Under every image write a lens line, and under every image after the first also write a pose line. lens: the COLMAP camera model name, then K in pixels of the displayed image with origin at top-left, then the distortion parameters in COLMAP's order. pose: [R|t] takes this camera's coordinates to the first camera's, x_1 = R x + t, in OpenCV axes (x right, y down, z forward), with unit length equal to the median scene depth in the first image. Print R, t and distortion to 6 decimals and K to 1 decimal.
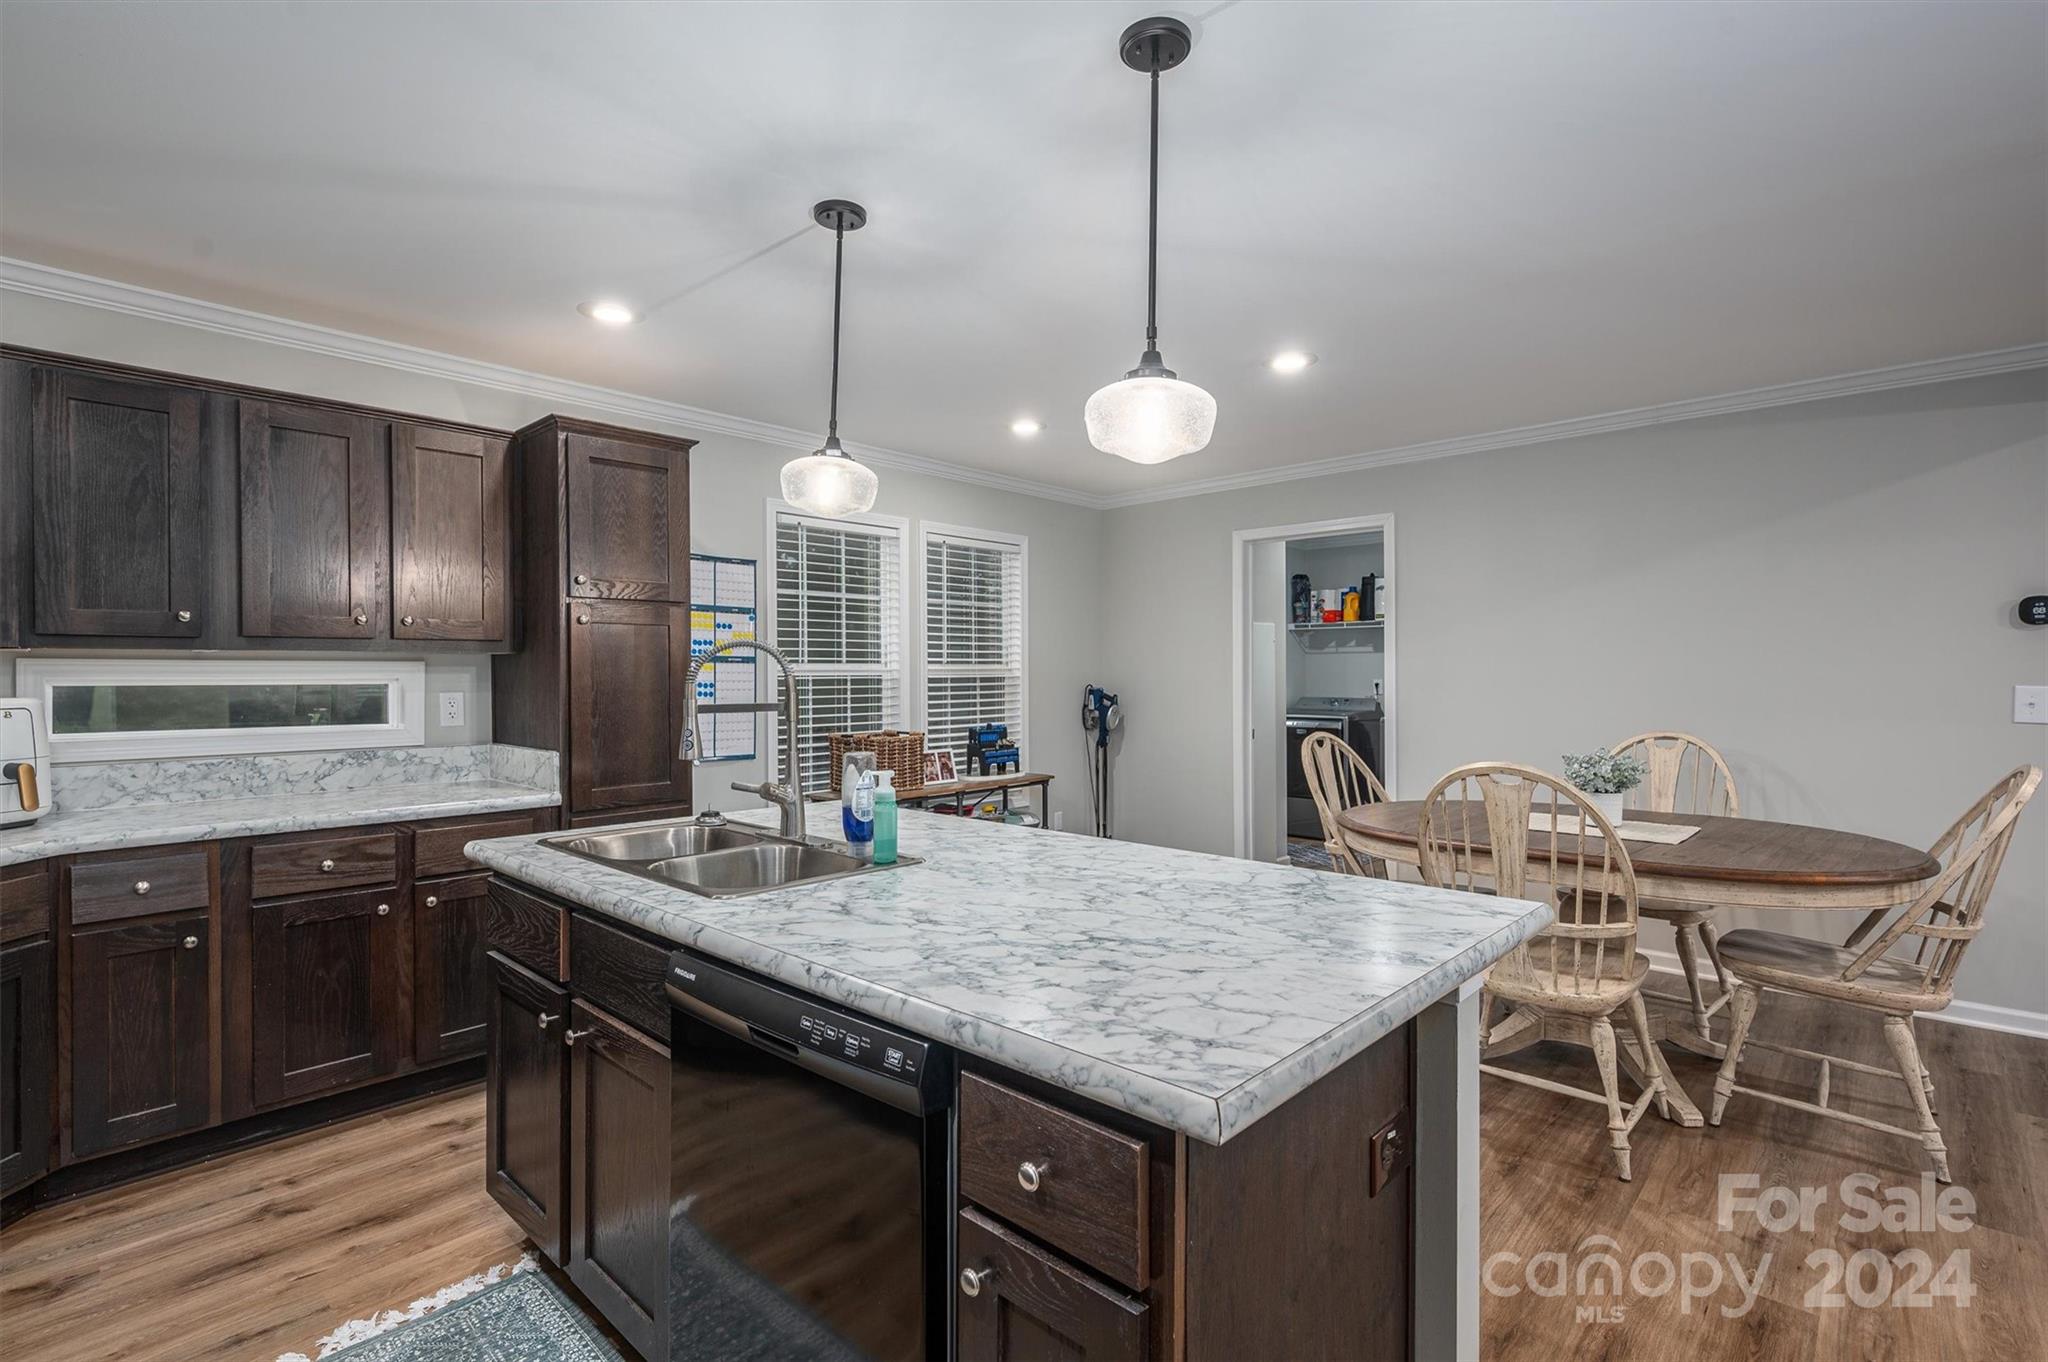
lens RADIAL K [[956.8, 0, 1026.7], [0, 956.8, 677.7], [0, 0, 1]] dist [-0.002599, -0.000399]
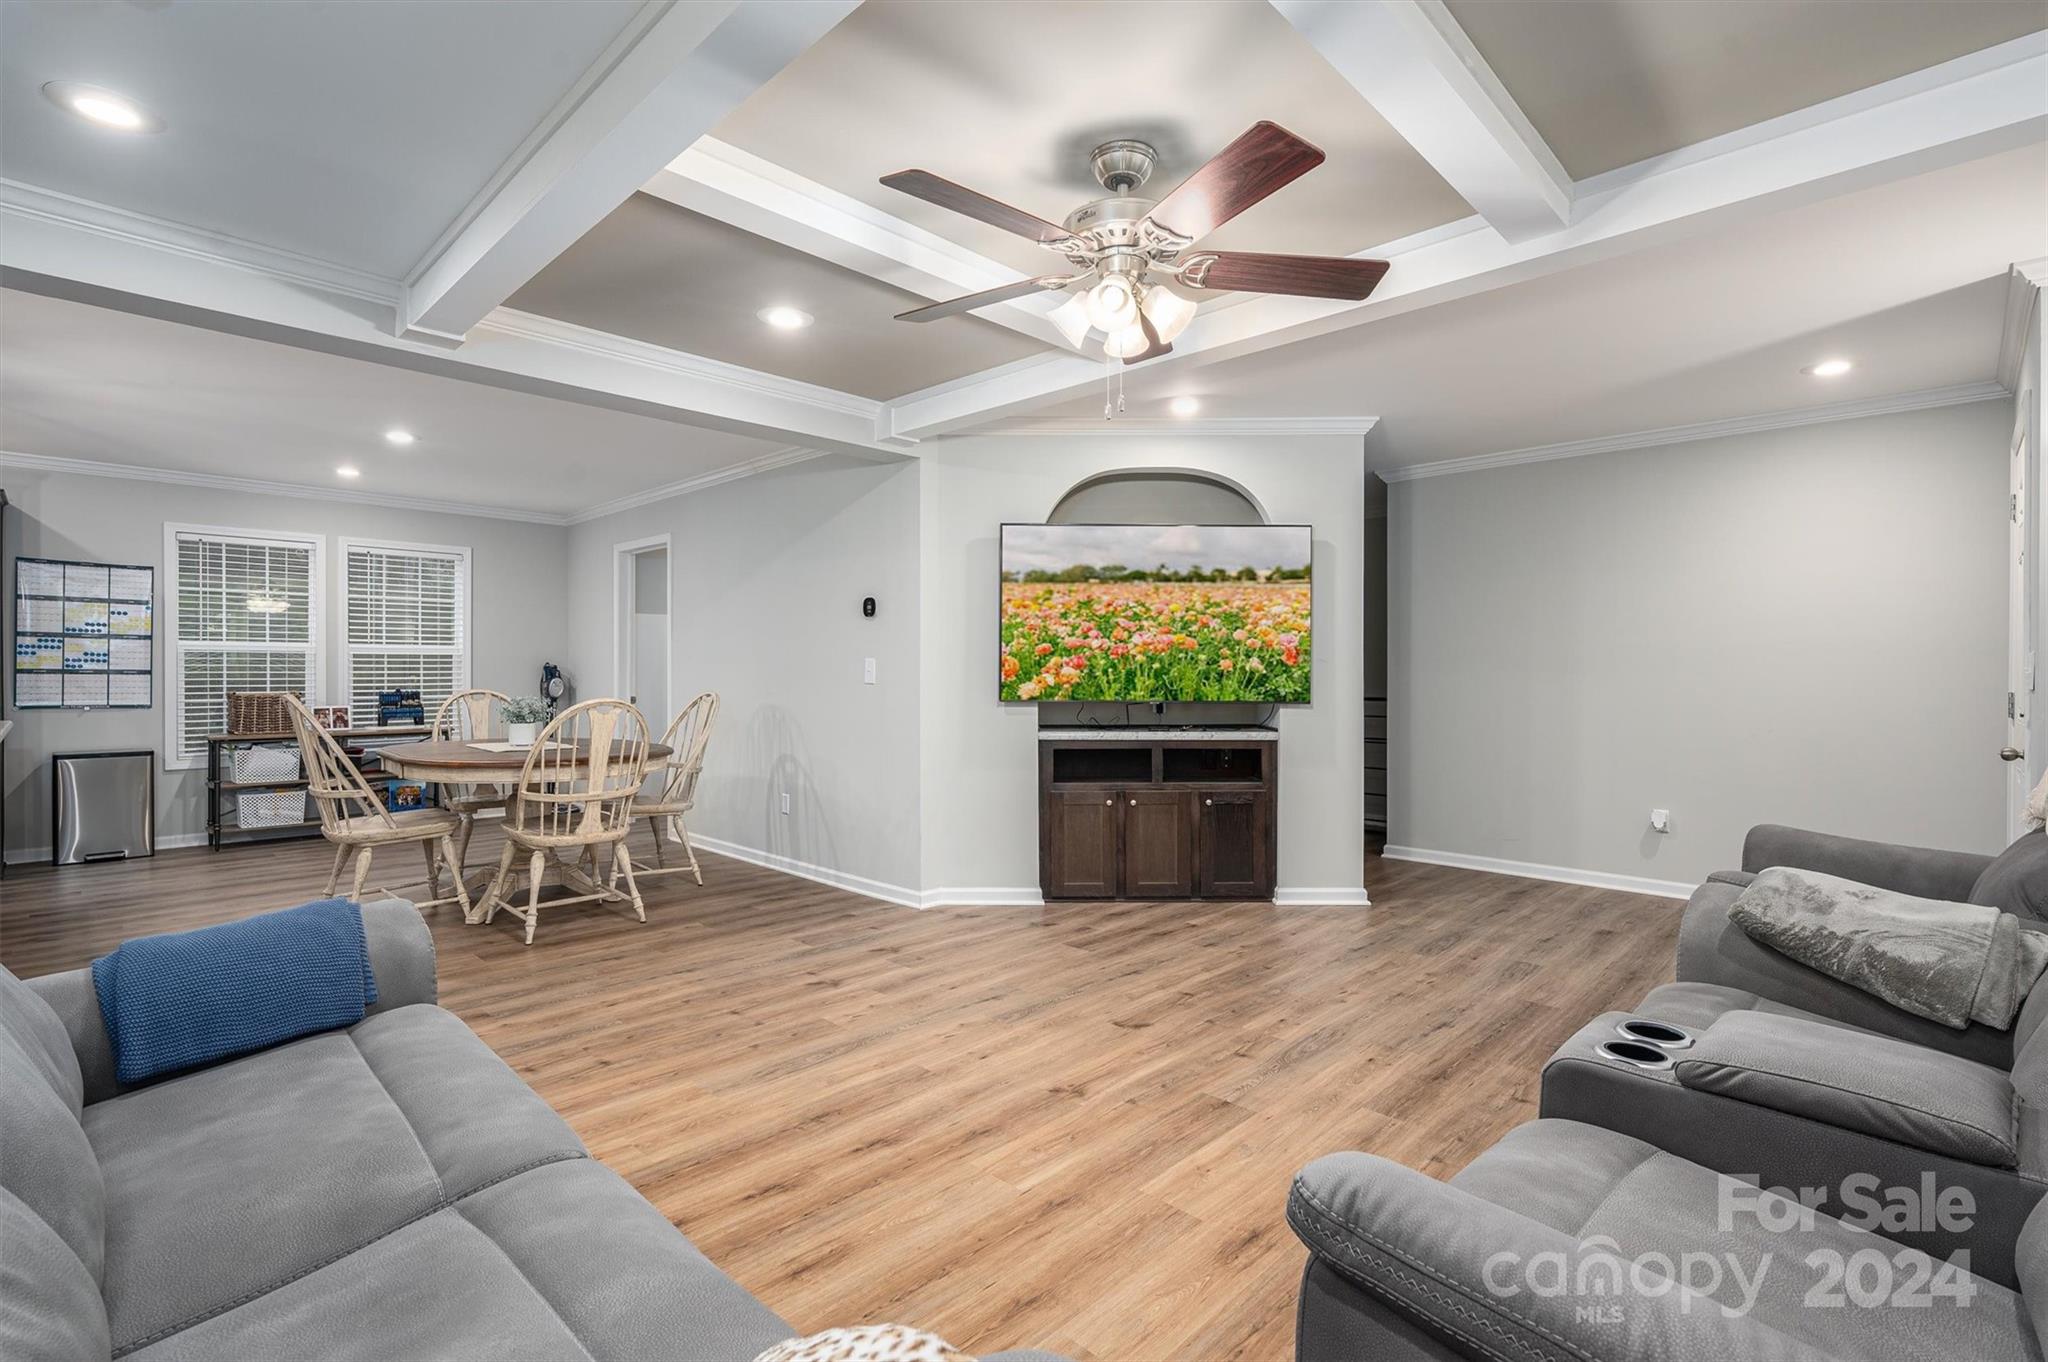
lens RADIAL K [[956.8, 0, 1026.7], [0, 956.8, 677.7], [0, 0, 1]] dist [-0.002599, -0.000399]
pose [[0.999605, 0.008396, -0.026827, 1.457064], [-0.008302, 0.999959, 0.003615, 0.034619], [0.026856, -0.003391, 0.999634, -0.515755]]
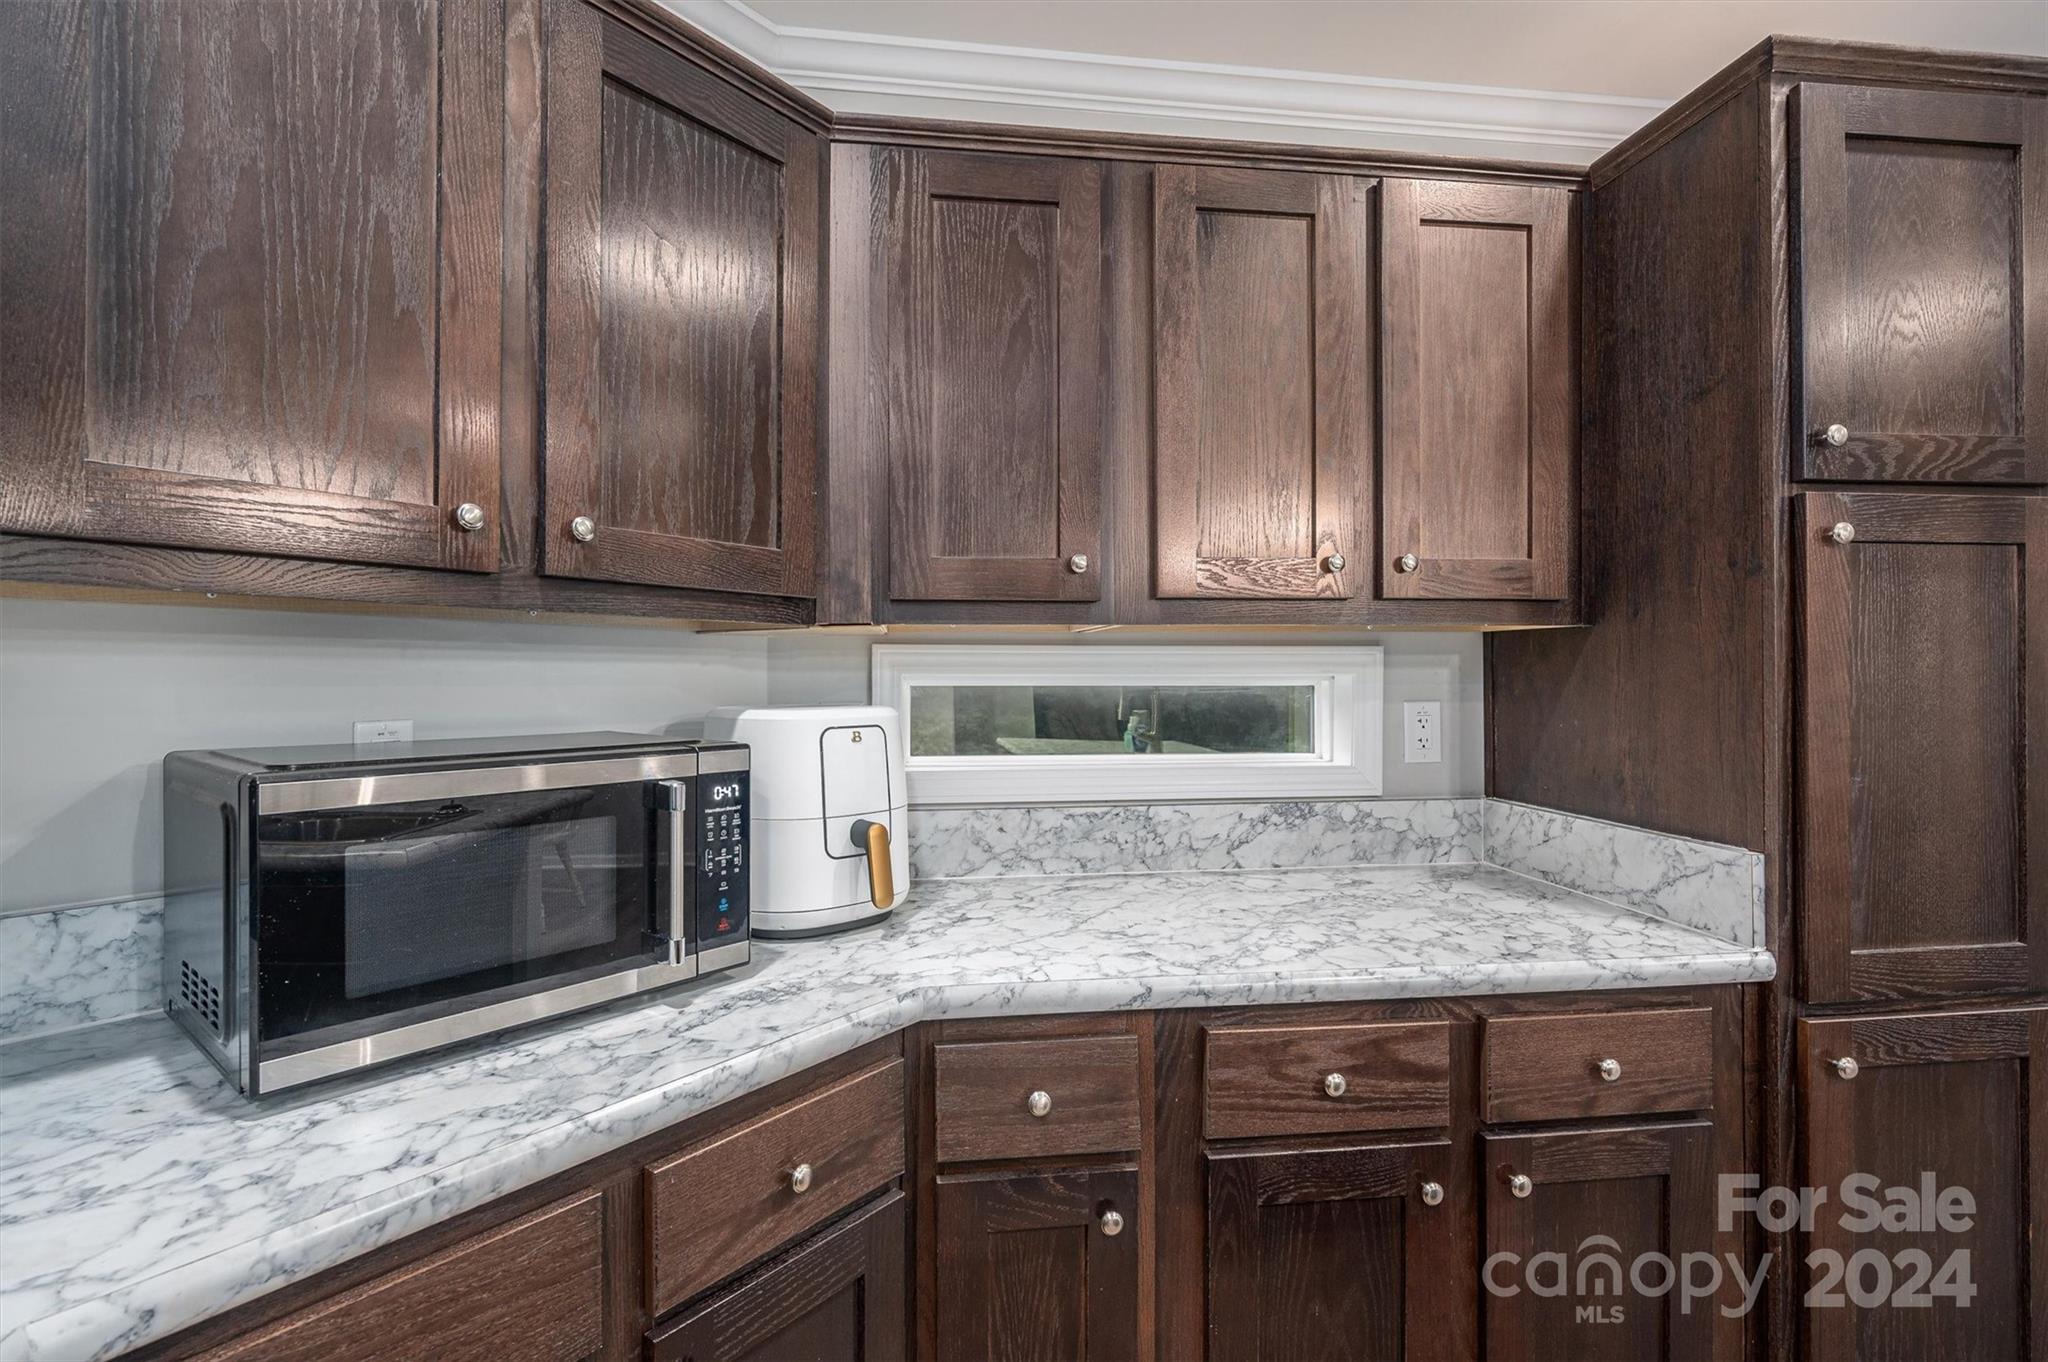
lens RADIAL K [[959.4, 0, 1011.2], [0, 959.4, 676.3], [0, 0, 1]] dist [-0.002196, -0.000314]
pose [[0.770357, 0.004132, -0.637600, -0.480137], [-0.002957, 0.999991, 0.002907, -0.000269], [0.637606, -0.000354, 0.770362, 0.469811]]
